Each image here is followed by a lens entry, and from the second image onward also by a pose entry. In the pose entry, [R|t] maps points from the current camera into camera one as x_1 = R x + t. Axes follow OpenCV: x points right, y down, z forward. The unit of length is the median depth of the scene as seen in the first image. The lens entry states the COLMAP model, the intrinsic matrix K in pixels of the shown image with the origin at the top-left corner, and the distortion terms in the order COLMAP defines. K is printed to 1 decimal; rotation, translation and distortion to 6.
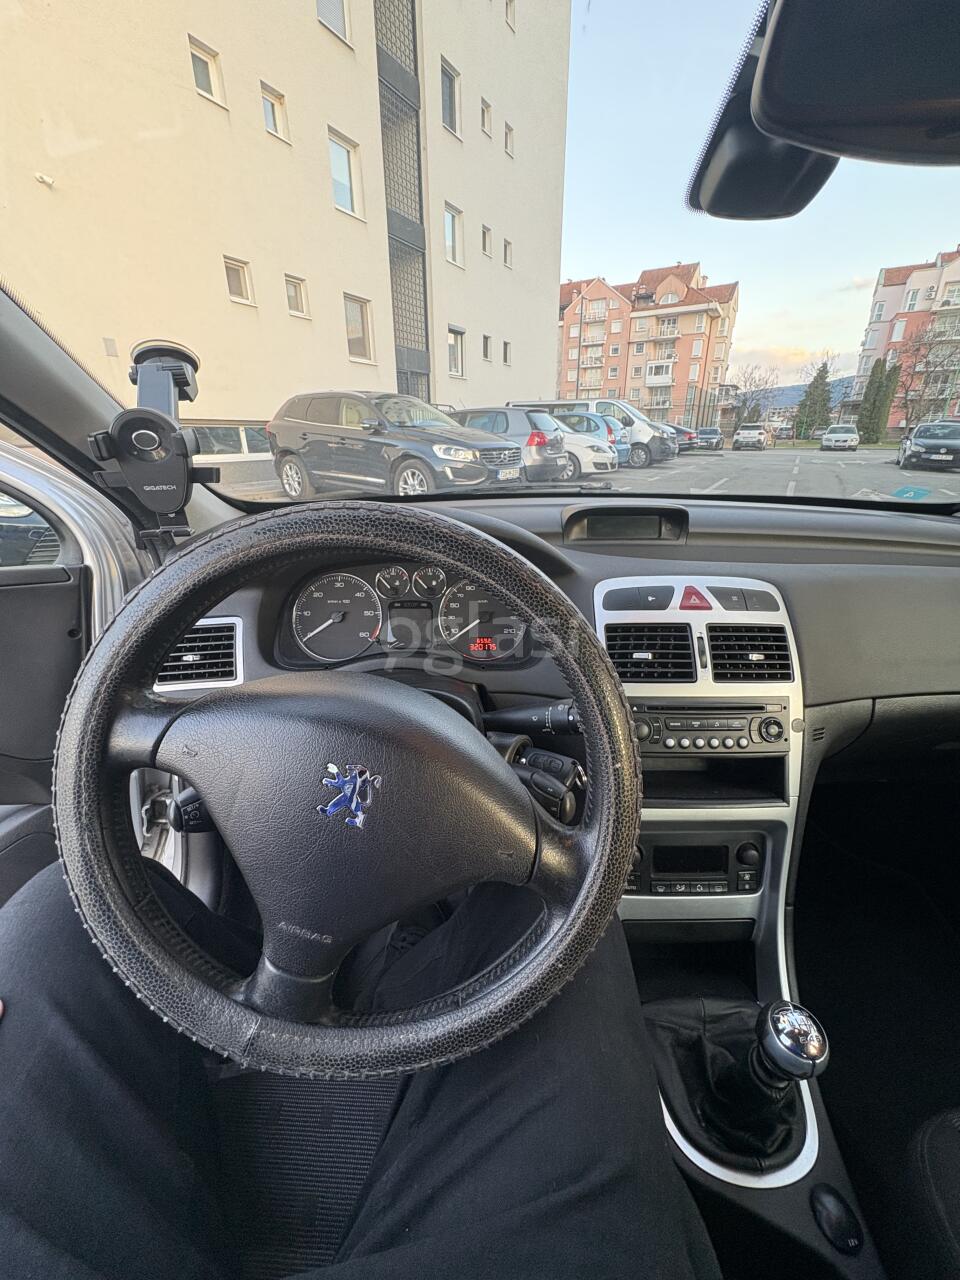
lens RADIAL K [[515.3, 0, 480.0], [0, 515.3, 640.0], [0, 0, 1]] dist [-0.001017, 0.000011]
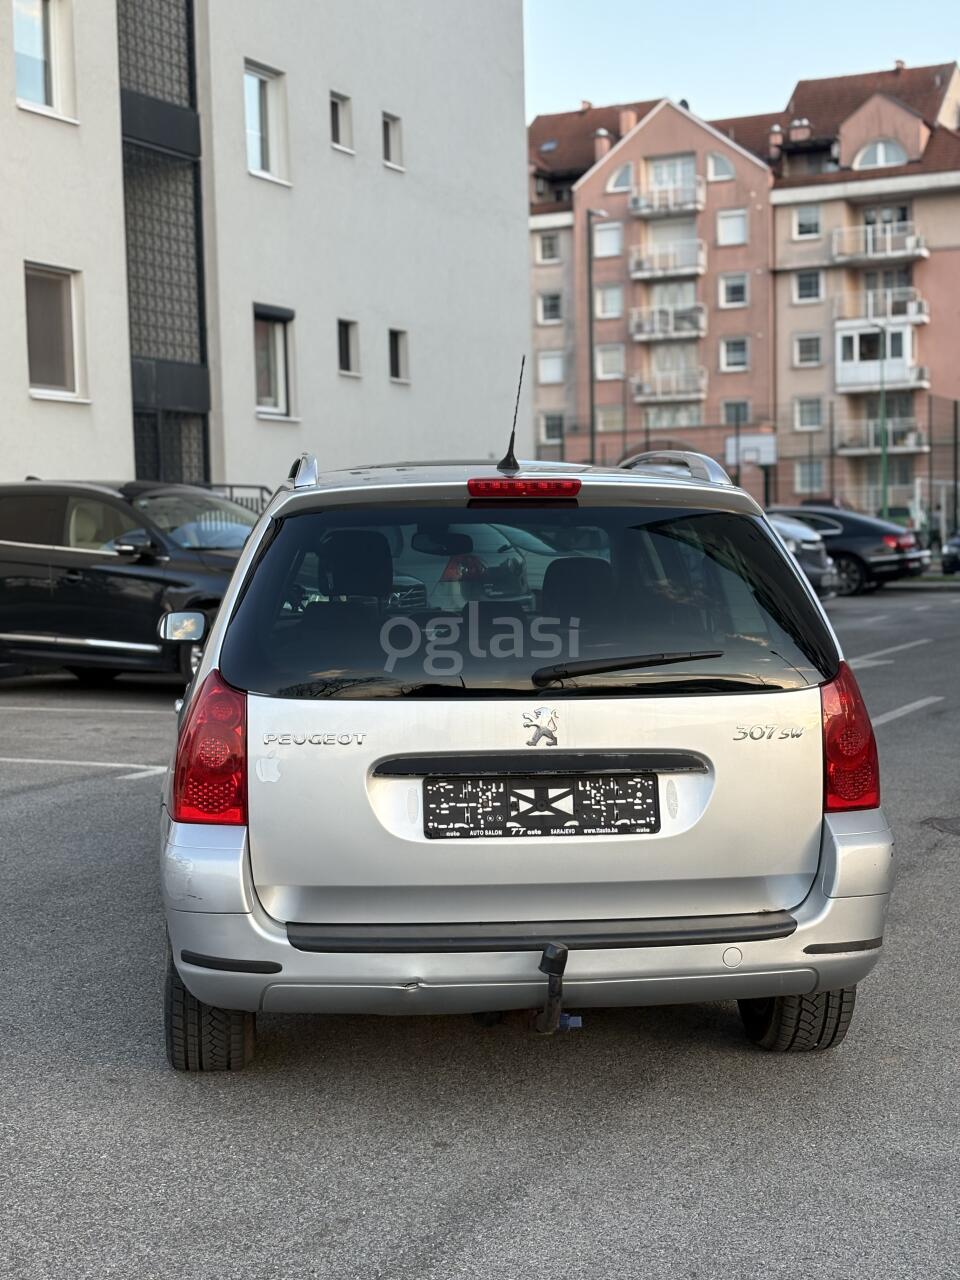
lens RADIAL K [[1948.2, 0, 480.0], [0, 1948.2, 640.0], [0, 0, 1]] dist [0.026527, 0.020953]
pose [[0.996550, -0.021021, 0.080283, -0.005711], [0.045558, 0.947161, -0.317507, 0.070730], [-0.069366, 0.320069, 0.944851, -0.195718]]
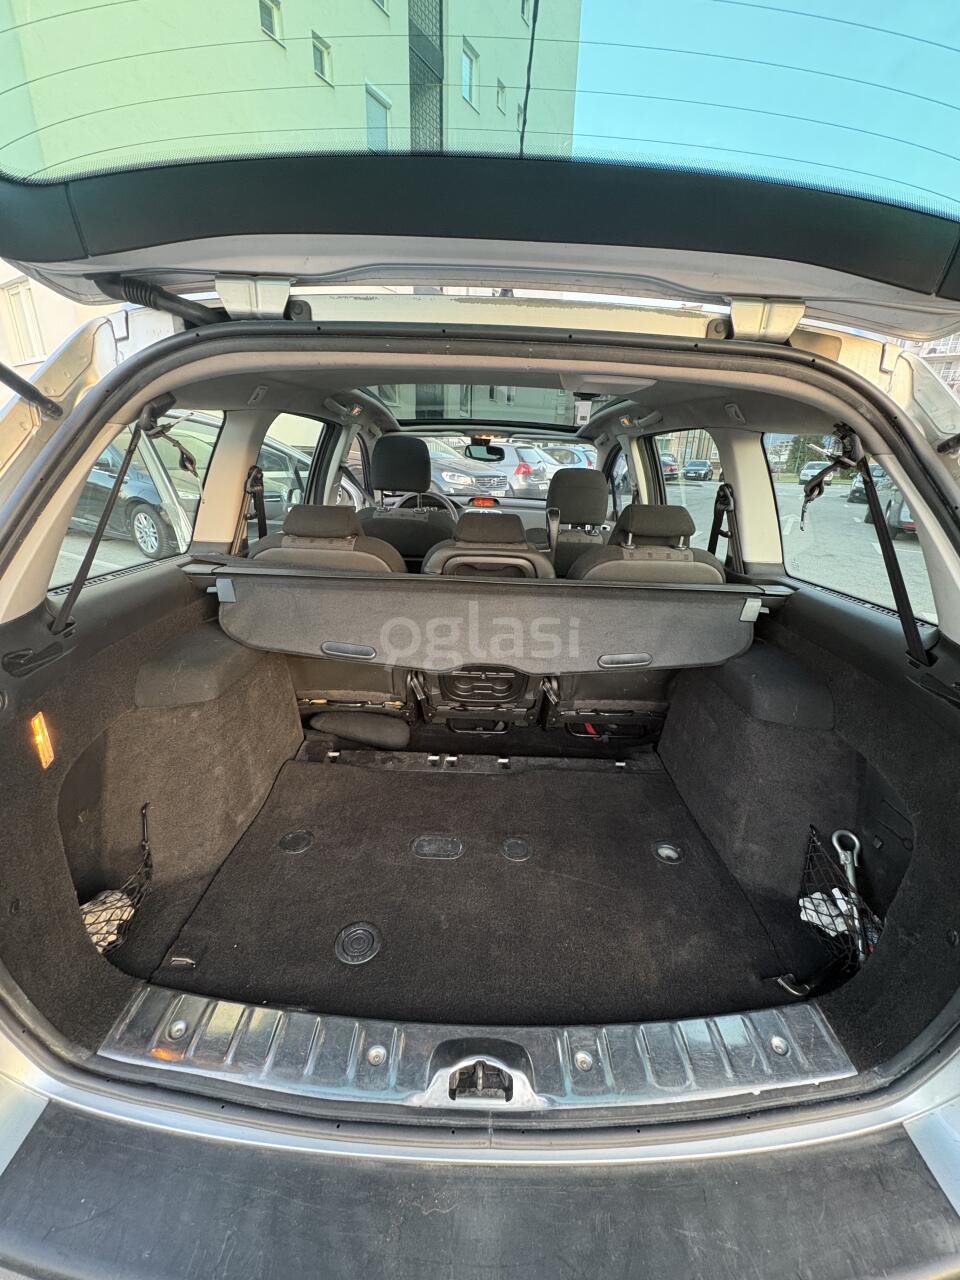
lens RADIAL K [[515.3, 0, 480.0], [0, 515.3, 640.0], [0, 0, 1]] dist [-0.001017, 0.000011]
pose [[0.999382, 0.032705, -0.012862, 0.009586], [-0.033209, 0.998602, -0.041135, 0.027784], [0.011498, 0.041537, 0.999071, -0.080528]]
